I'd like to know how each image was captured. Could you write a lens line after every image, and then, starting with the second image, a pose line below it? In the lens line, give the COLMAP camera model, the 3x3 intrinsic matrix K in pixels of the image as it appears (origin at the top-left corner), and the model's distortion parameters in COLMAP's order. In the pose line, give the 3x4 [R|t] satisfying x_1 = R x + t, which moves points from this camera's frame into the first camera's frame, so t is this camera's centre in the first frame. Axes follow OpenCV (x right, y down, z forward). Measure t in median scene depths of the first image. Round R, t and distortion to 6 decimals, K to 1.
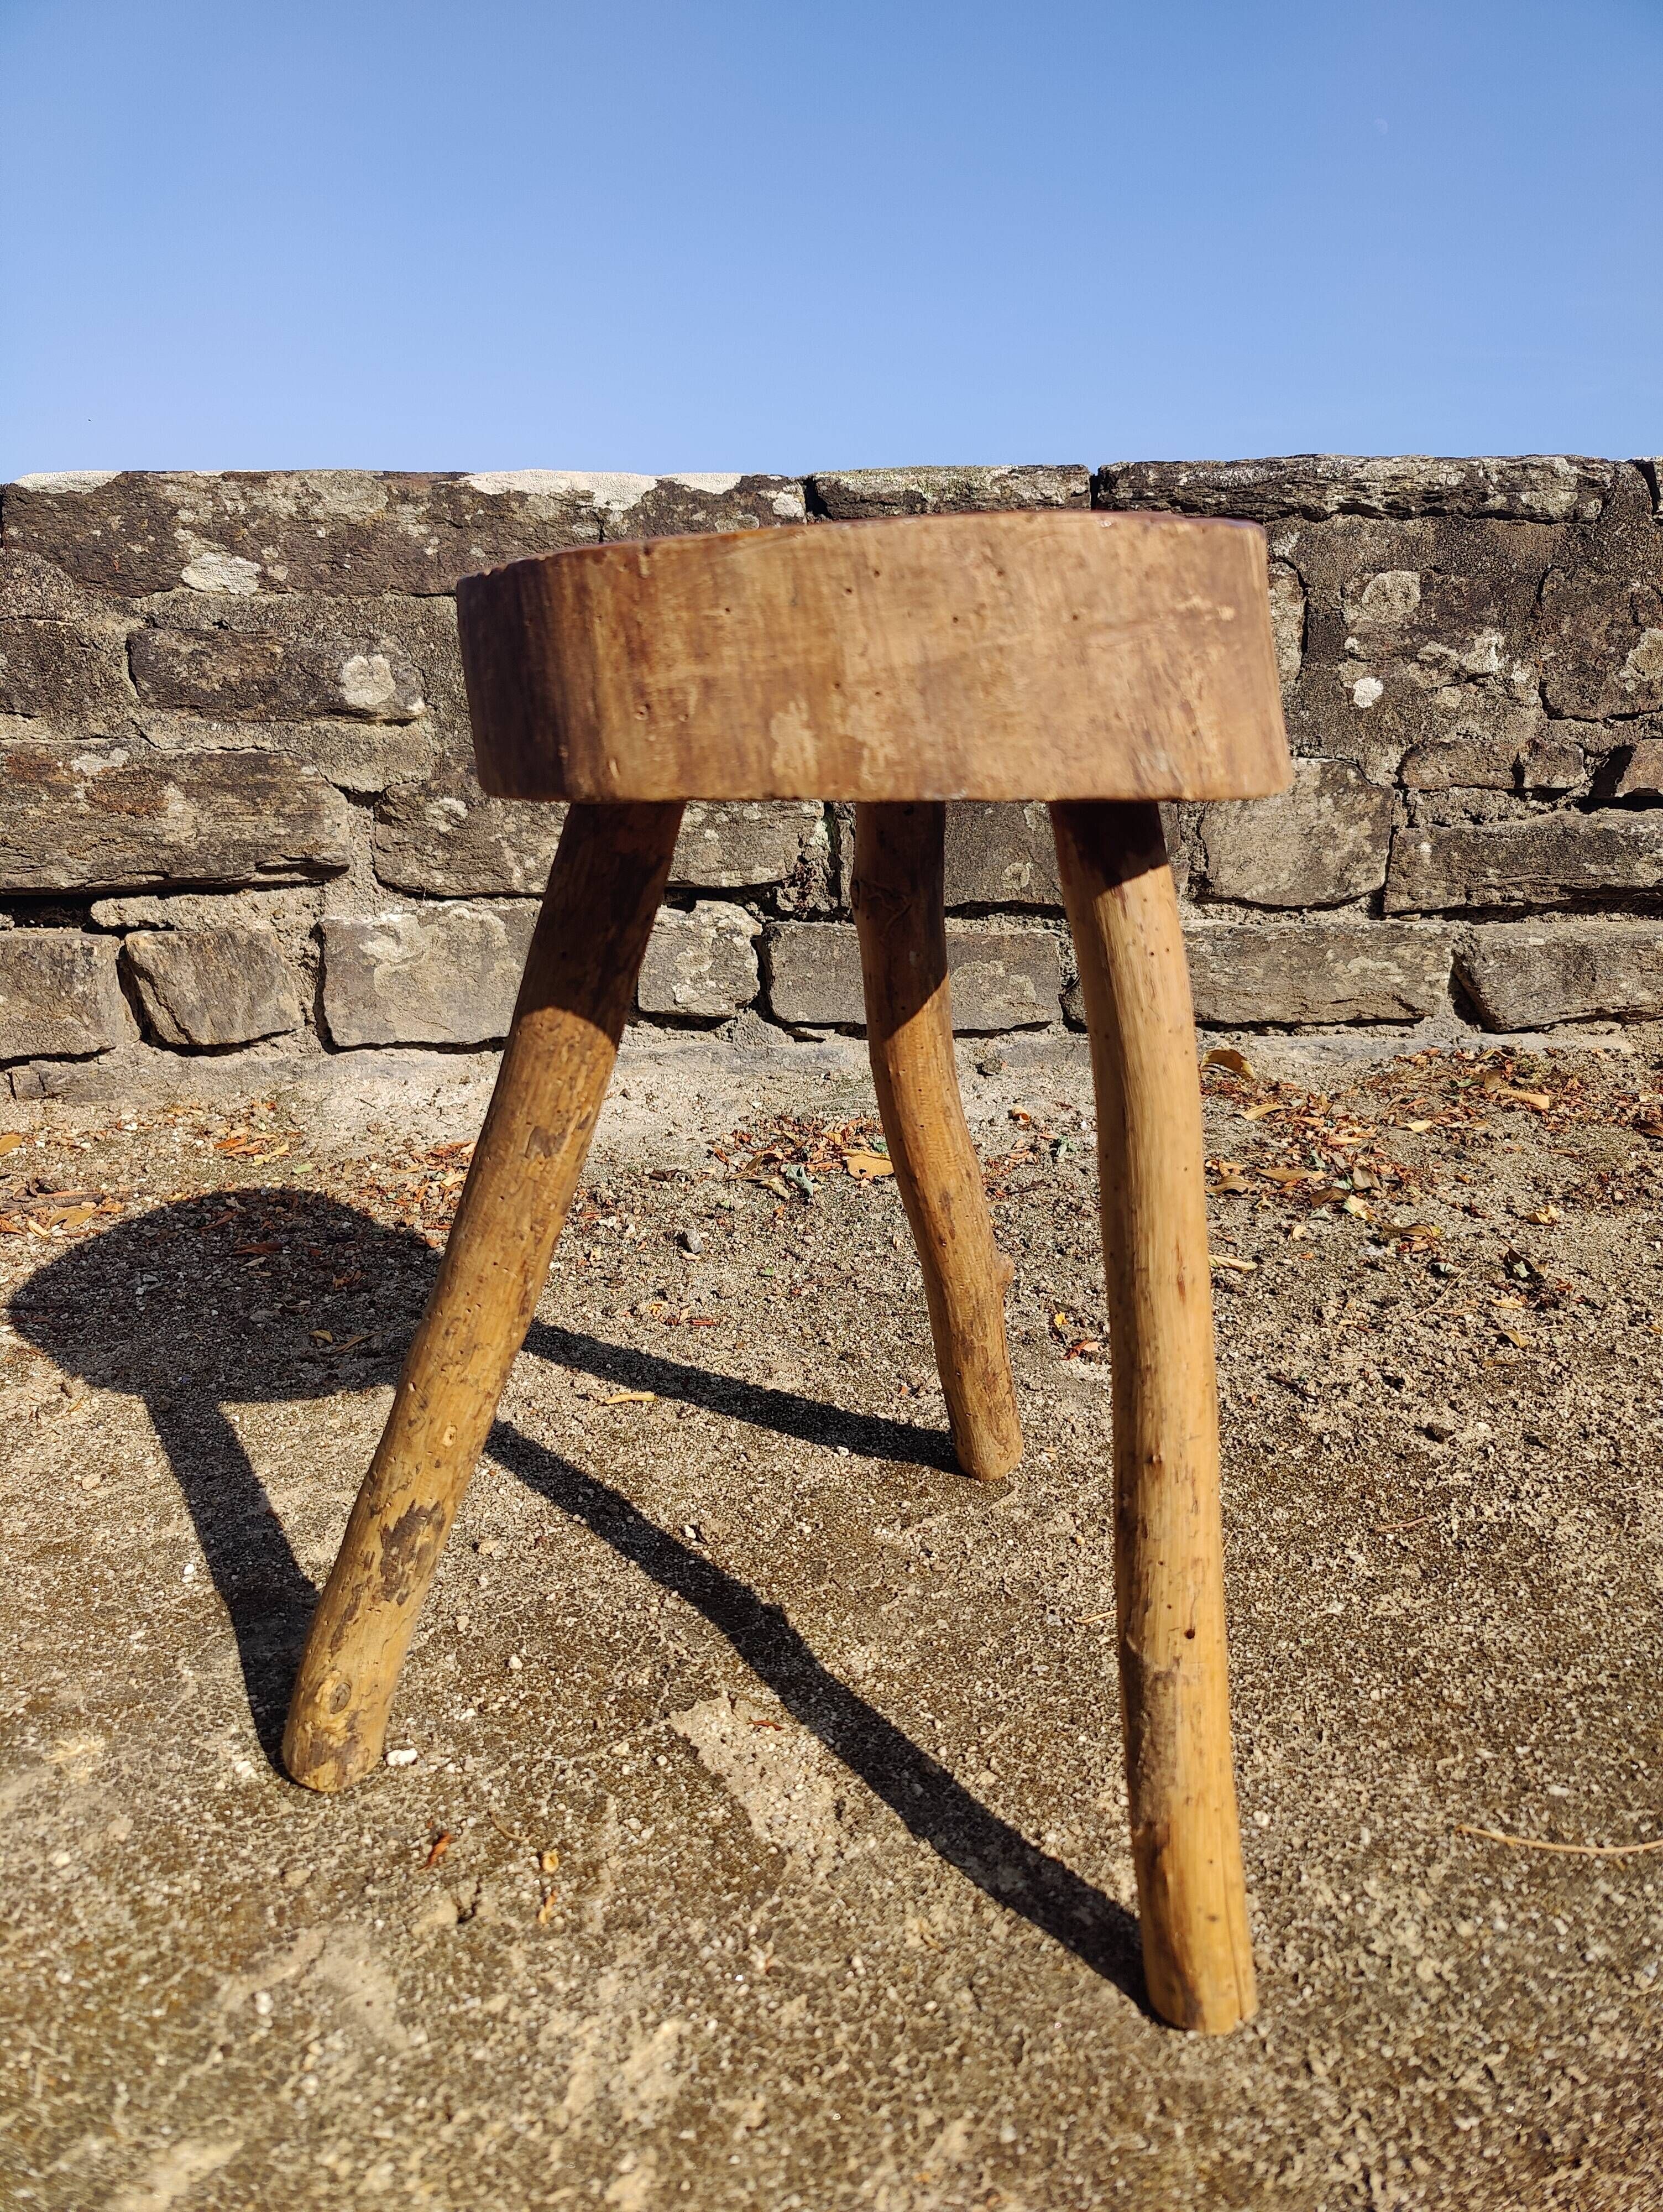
lens RADIAL K [[1538.8, 0, 832.1], [0, 1538.8, 1131.3], [0, 0, 1]] dist [0.047404, -0.054834]
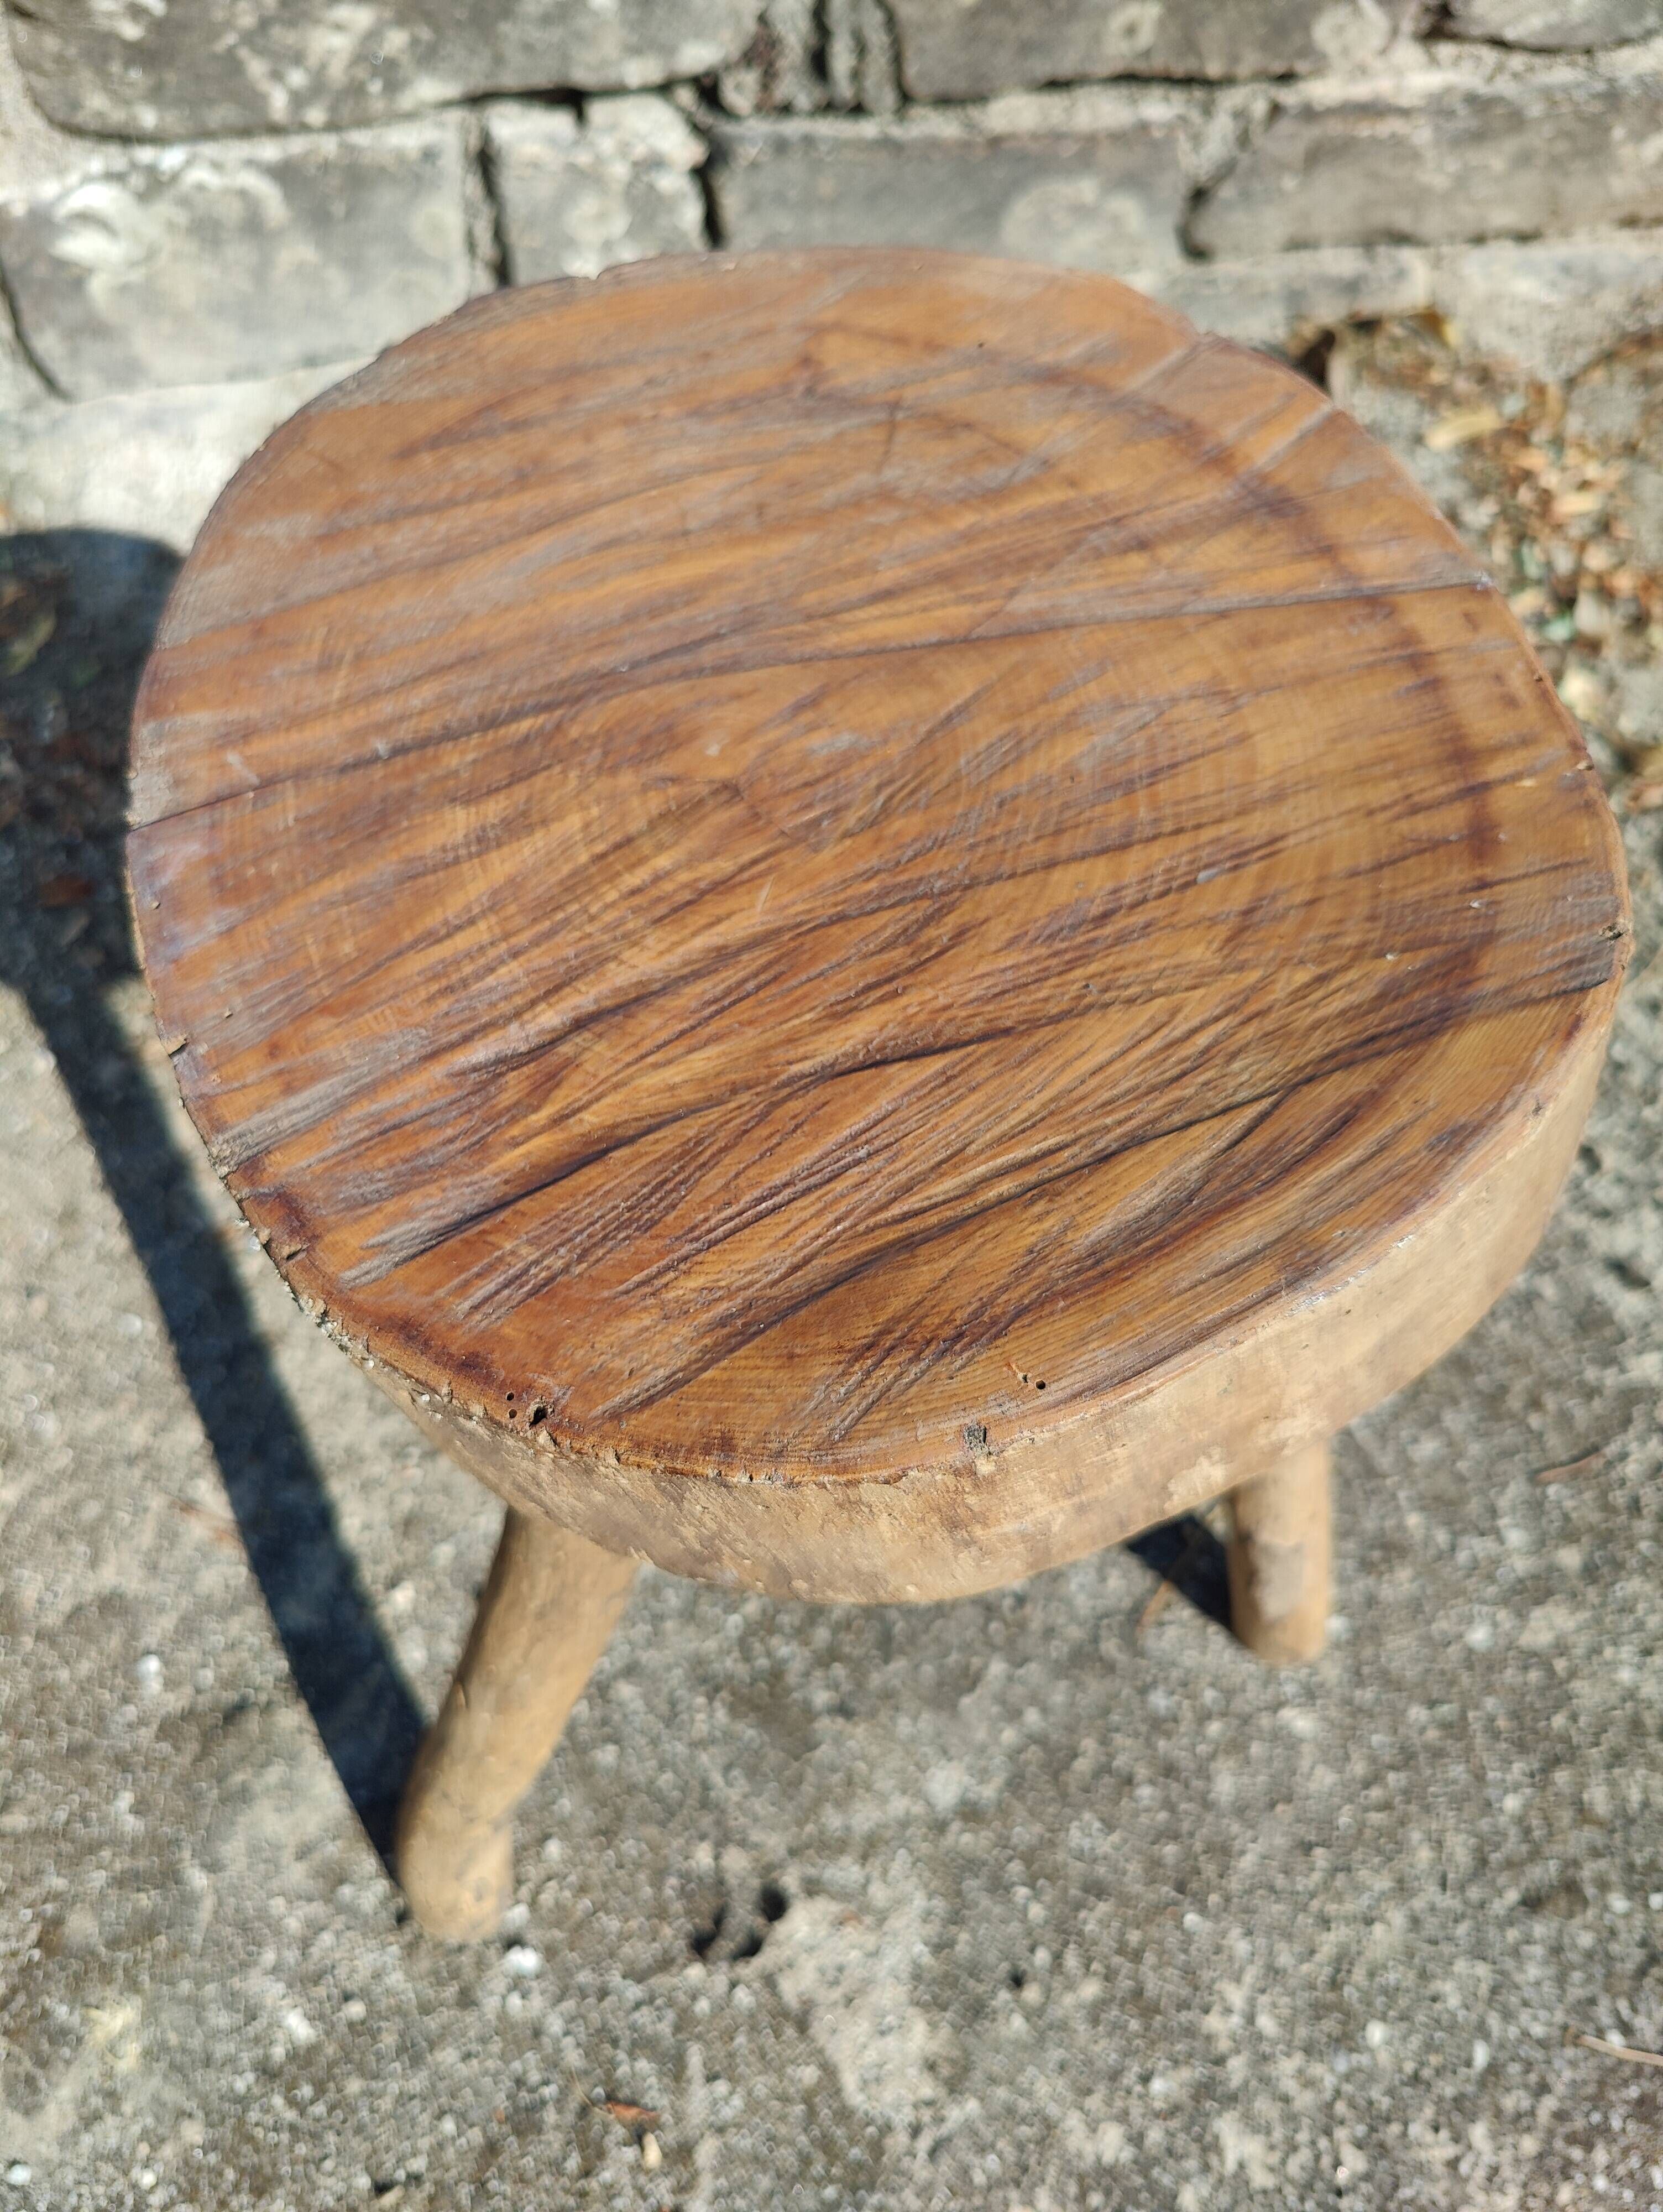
lens RADIAL K [[1604.2, 0, 827.4], [0, 1604.2, 1137.7], [0, 0, 1]] dist [0.035918, -0.075758]
pose [[0.998918, -0.046502, 0.000861, -0.017818], [0.033615, 0.734643, 0.677621, -0.319822], [-0.032143, -0.676858, 0.735411, 0.325083]]
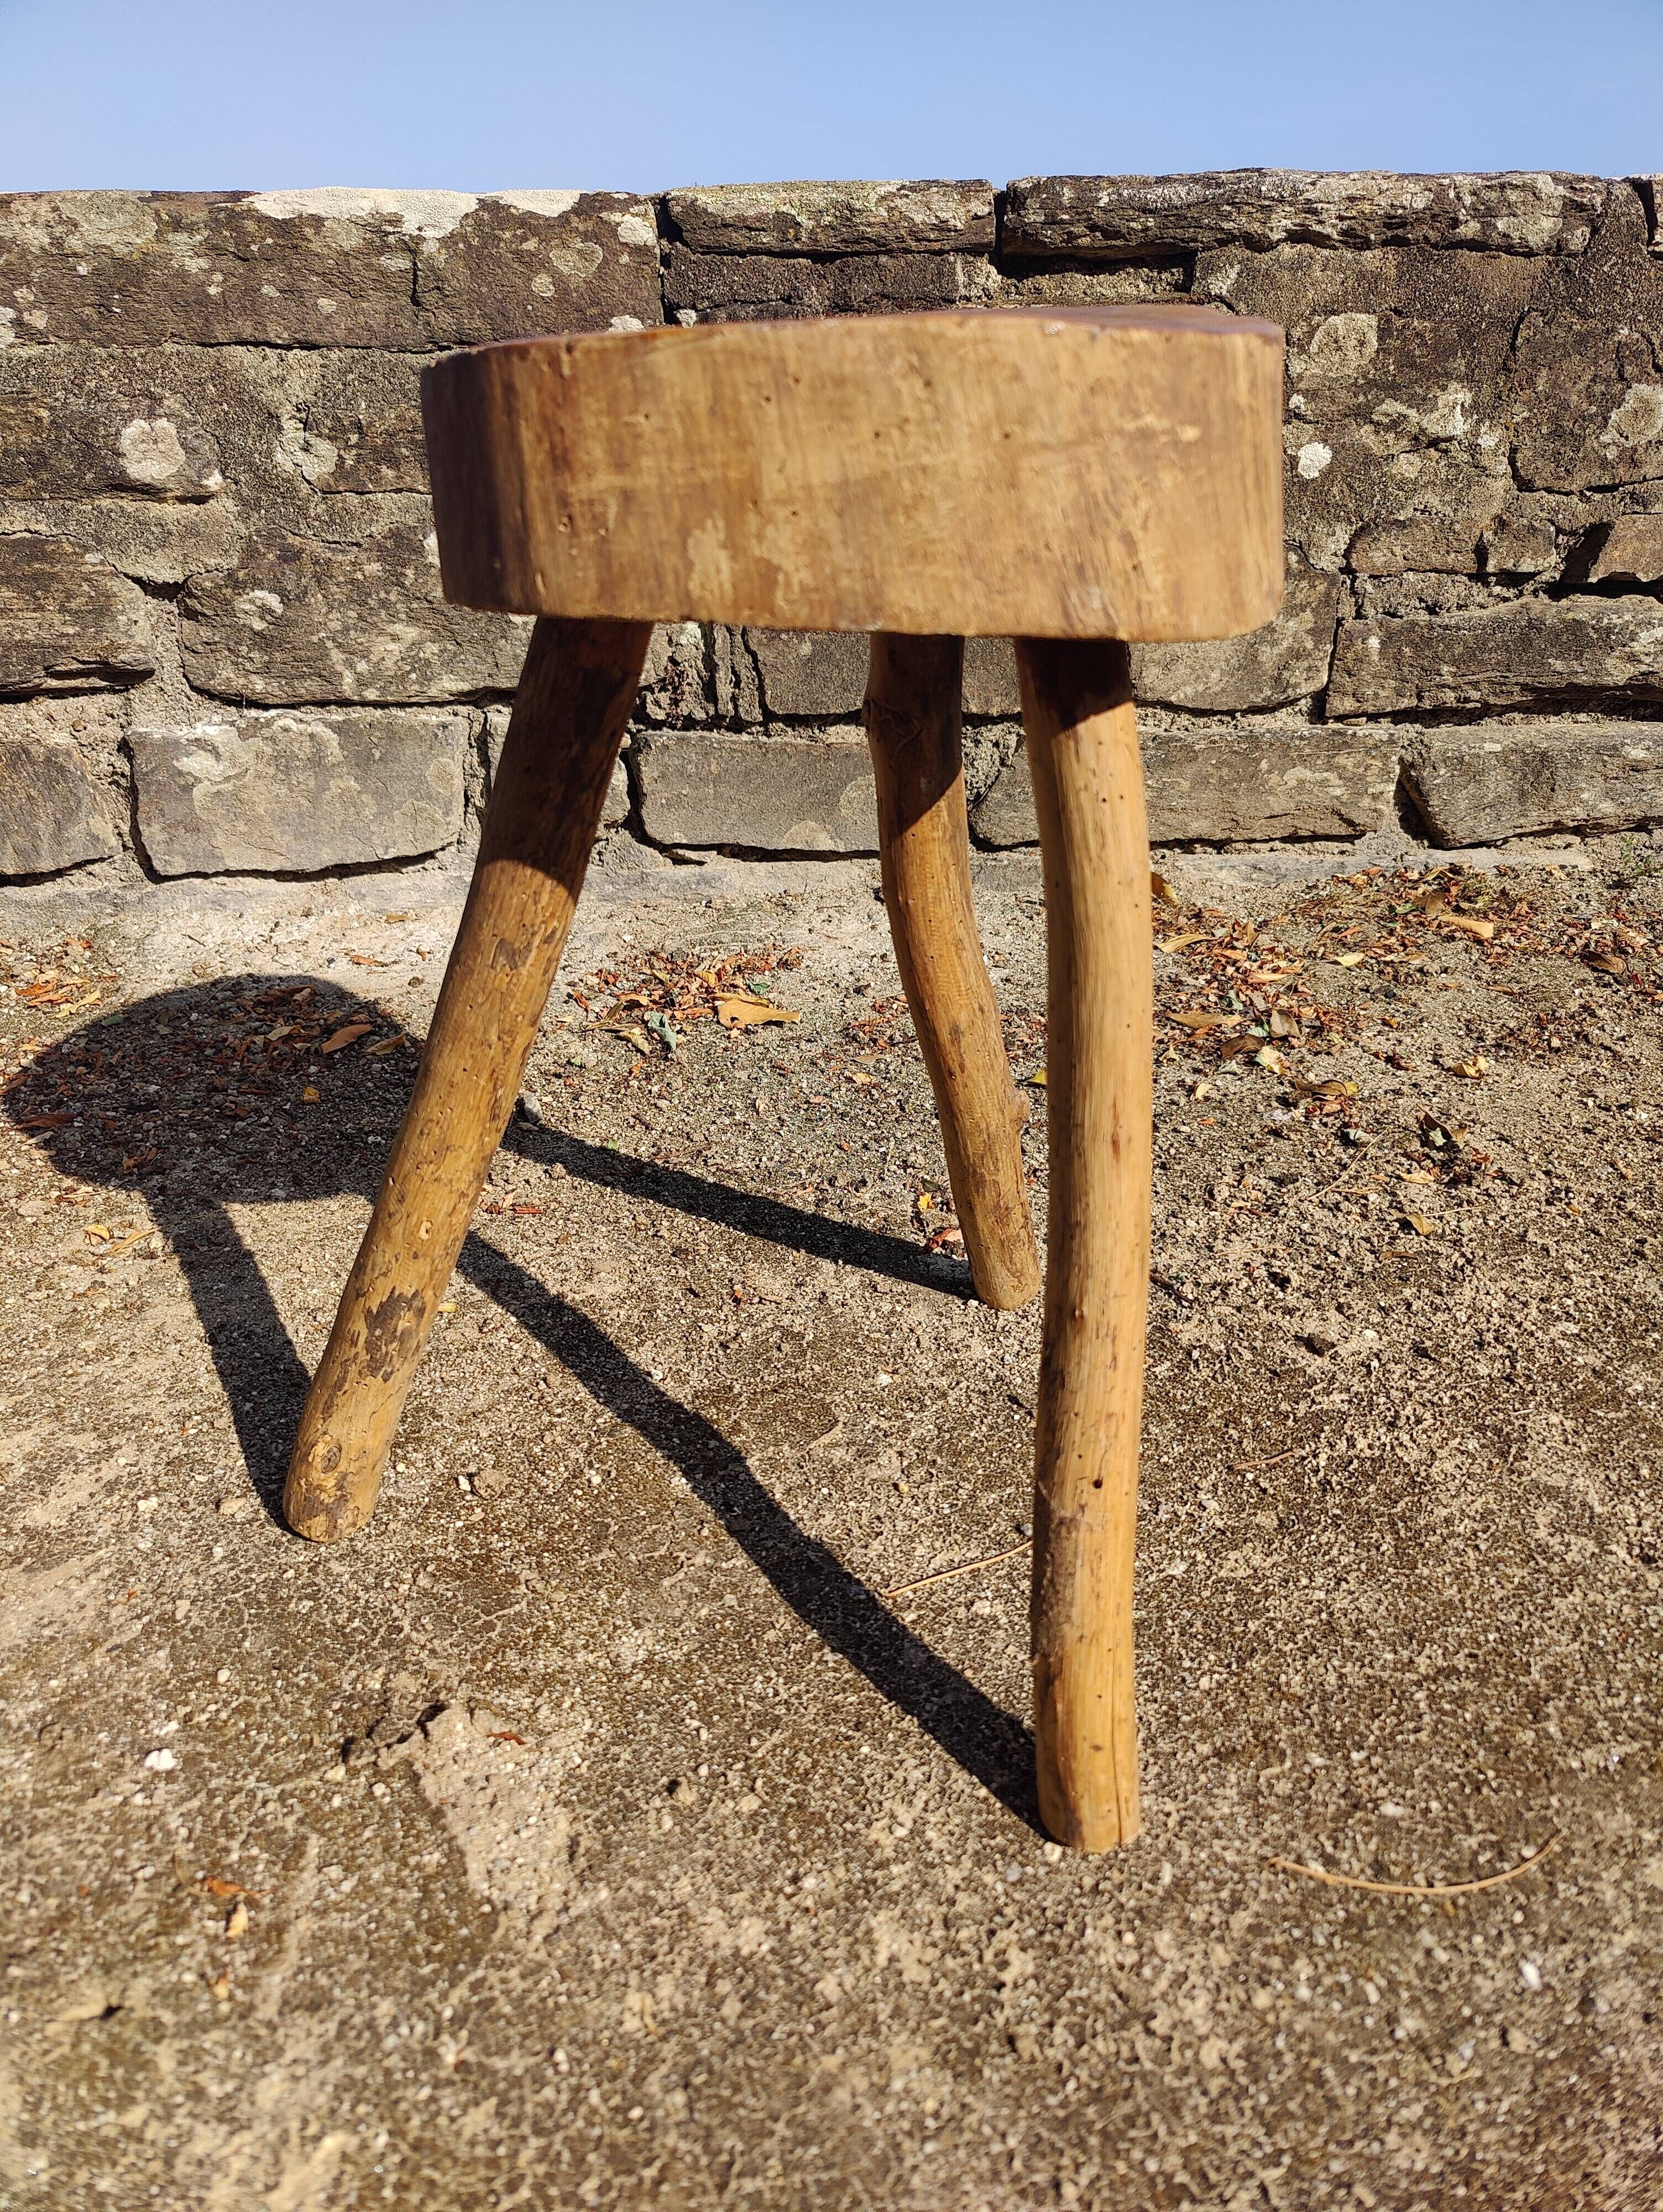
lens RADIAL K [[1541.7, 0, 836.0], [0, 1541.7, 1126.6], [0, 0, 1]] dist [0.044986, -0.056303]
pose [[0.999904, -0.006965, 0.011992, 0.072172], [0.005139, 0.989266, 0.146036, -0.047024], [-0.012880, -0.145960, 0.989207, 0.093004]]
